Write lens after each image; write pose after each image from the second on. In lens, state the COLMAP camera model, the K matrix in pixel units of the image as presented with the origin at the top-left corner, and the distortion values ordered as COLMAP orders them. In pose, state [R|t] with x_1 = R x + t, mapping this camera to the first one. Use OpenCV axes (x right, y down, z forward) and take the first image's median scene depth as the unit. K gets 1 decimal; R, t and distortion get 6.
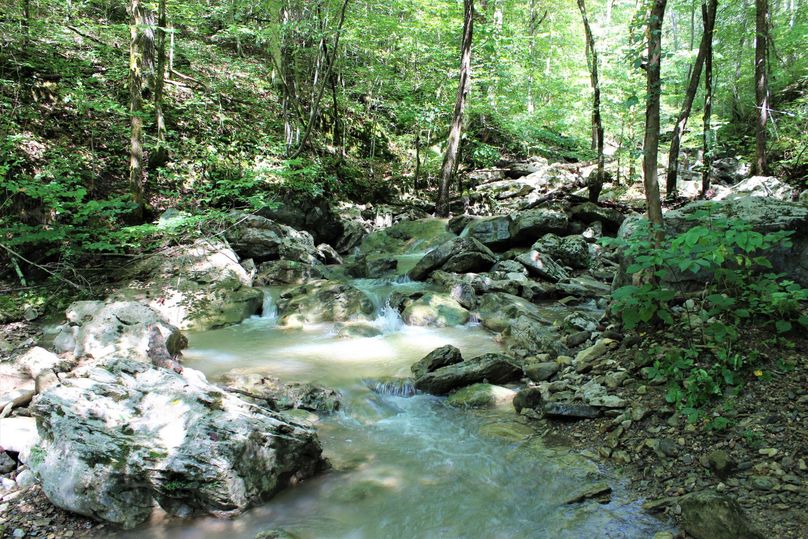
lens RADIAL K [[693.2, 0, 402.6], [0, 693.2, 236.2], [0, 0, 1]] dist [-0.150564, 0.164180]
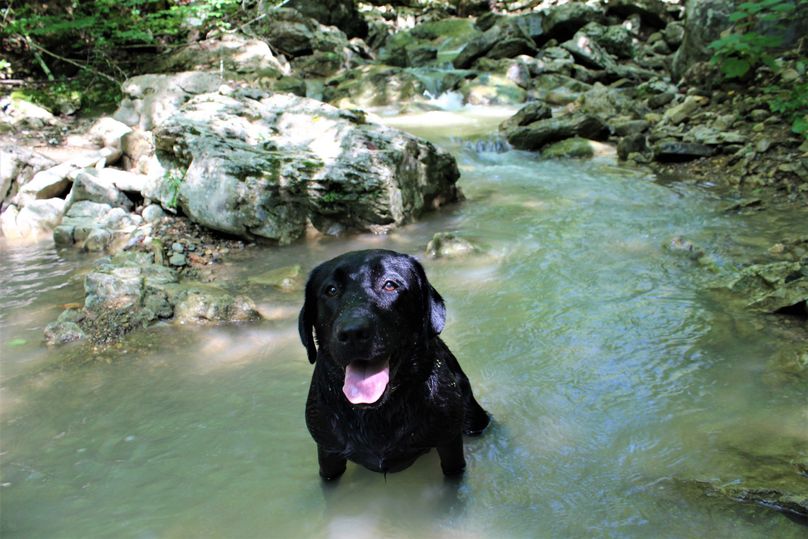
lens RADIAL K [[693.2, 0, 402.6], [0, 693.2, 236.2], [0, 0, 1]] dist [-0.150564, 0.164180]
pose [[0.999402, -0.024961, 0.023933, -0.190071], [0.018770, 0.972821, 0.230797, 0.144697], [-0.029044, -0.230210, 0.972707, 0.030568]]
